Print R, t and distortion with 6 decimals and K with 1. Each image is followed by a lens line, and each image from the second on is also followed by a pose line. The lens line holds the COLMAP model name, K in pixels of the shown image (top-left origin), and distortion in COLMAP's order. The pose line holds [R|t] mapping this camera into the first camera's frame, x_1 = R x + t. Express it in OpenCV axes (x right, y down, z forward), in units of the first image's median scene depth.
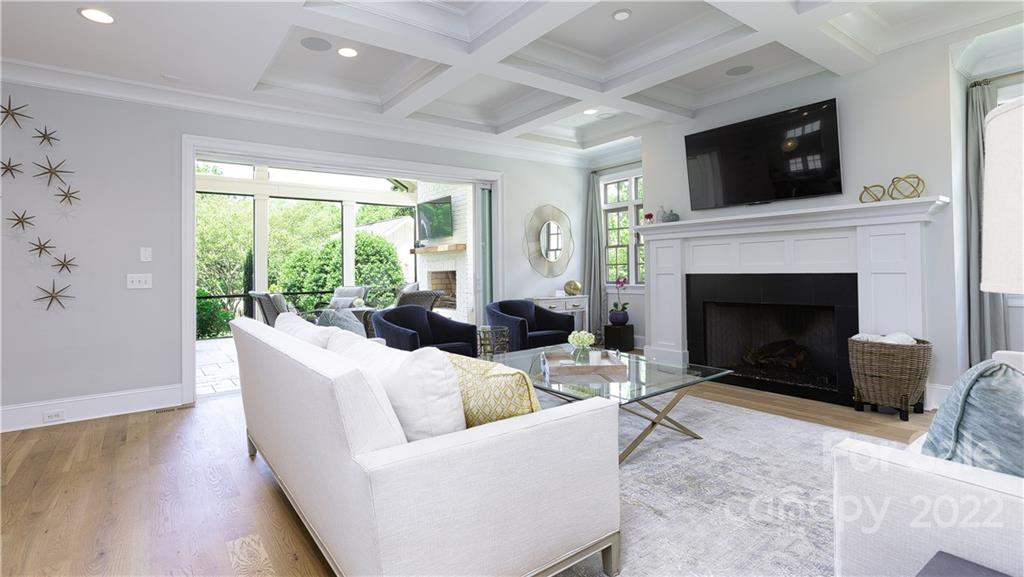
lens RADIAL K [[492.0, 0, 499.7], [0, 492.0, 261.9], [0, 0, 1]] dist [-0.001399, -0.000204]
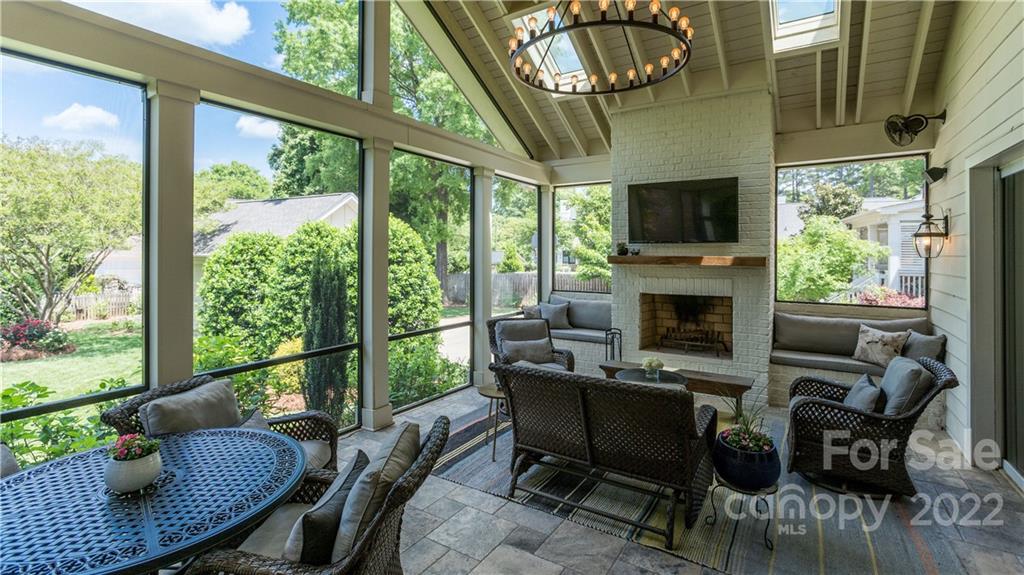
lens RADIAL K [[479.3, 0, 509.1], [0, 479.3, 246.6], [0, 0, 1]] dist [-0.000348, 0.000180]
pose [[0.933985, 0.026077, 0.356359, -0.870684], [-0.027048, 0.999632, -0.002260, -0.056817], [-0.356286, -0.007528, 0.934347, 0.761673]]
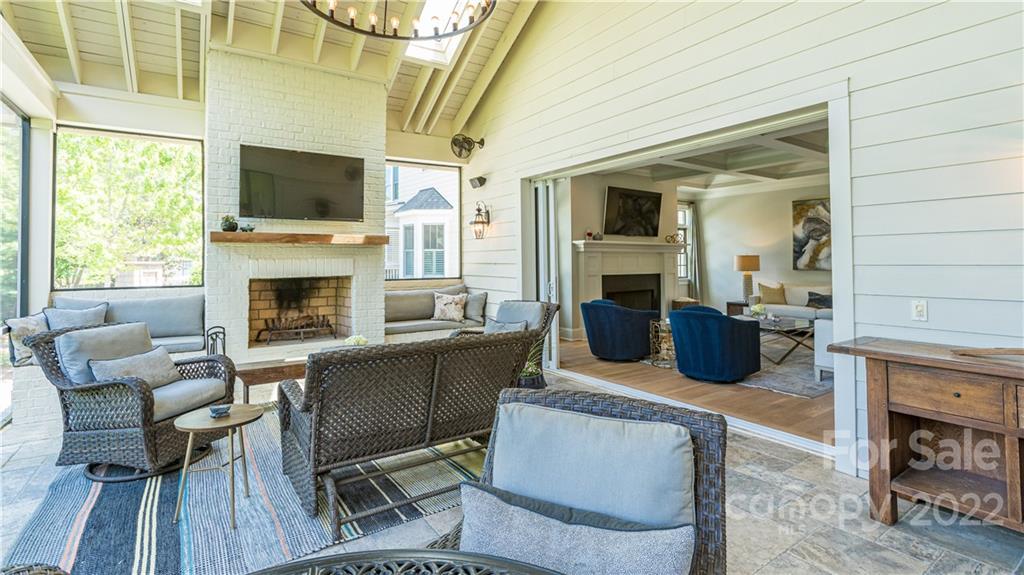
lens RADIAL K [[479.3, 0, 509.1], [0, 479.3, 246.6], [0, 0, 1]] dist [-0.000348, 0.000180]
pose [[0.051403, 0.049743, 0.997438, -1.061976], [-0.012091, 0.998717, -0.049184, 0.013217], [-0.998605, -0.009532, 0.051939, 1.126831]]
